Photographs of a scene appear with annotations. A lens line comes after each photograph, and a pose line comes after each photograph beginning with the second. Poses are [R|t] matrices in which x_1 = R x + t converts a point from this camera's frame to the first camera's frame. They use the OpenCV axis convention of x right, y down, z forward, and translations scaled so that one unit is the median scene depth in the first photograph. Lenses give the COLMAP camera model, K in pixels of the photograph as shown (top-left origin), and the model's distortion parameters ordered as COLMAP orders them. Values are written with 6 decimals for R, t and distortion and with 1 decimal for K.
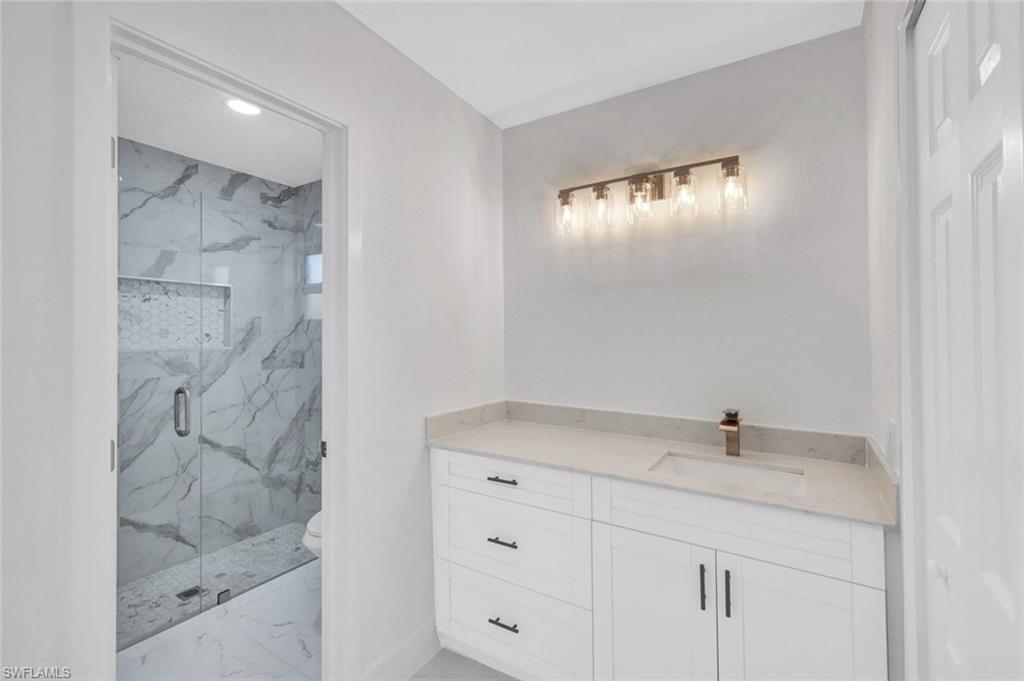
lens RADIAL K [[445.9, 0, 508.8], [0, 445.9, 320.9], [0, 0, 1]] dist [0.001440, 0.000168]
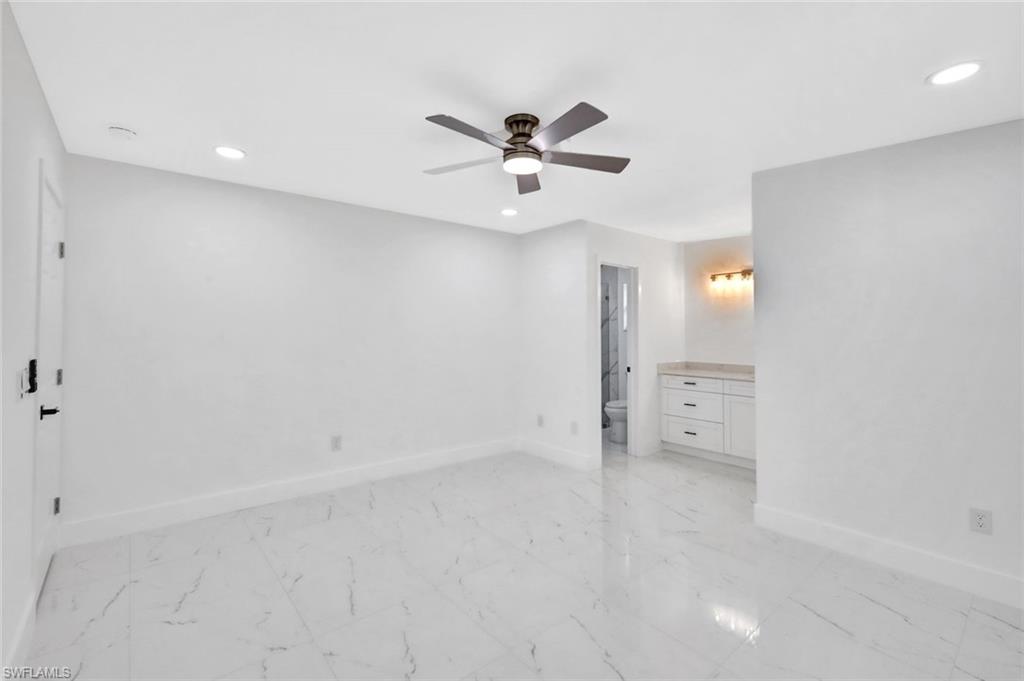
lens RADIAL K [[445.9, 0, 508.8], [0, 445.9, 320.9], [0, 0, 1]] dist [0.001440, 0.000168]
pose [[0.952885, -0.000241, -0.303332, -0.219603], [0.001843, 0.999986, 0.004996, -0.056904], [0.303326, -0.005320, 0.952872, -1.811204]]
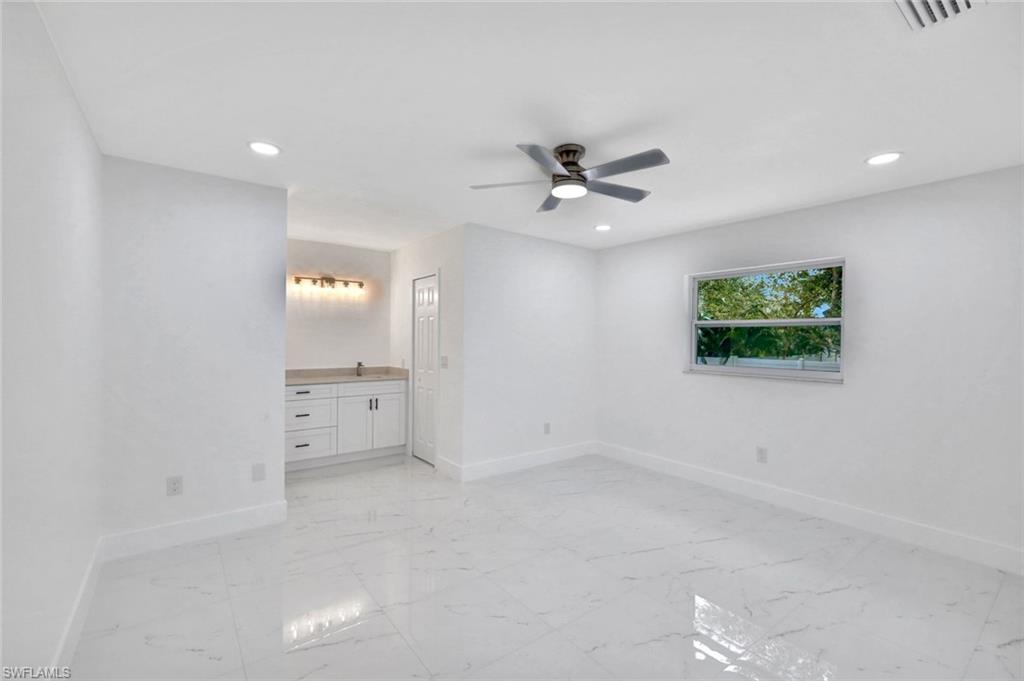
lens RADIAL K [[452.3, 0, 511.2], [0, 452.3, 337.9], [0, 0, 1]] dist [0.002208, 0.000199]
pose [[0.353648, 0.006202, 0.935358, -1.815193], [-0.032464, 0.999457, 0.005647, -0.025034], [-0.934815, -0.032363, 0.353657, -0.969553]]
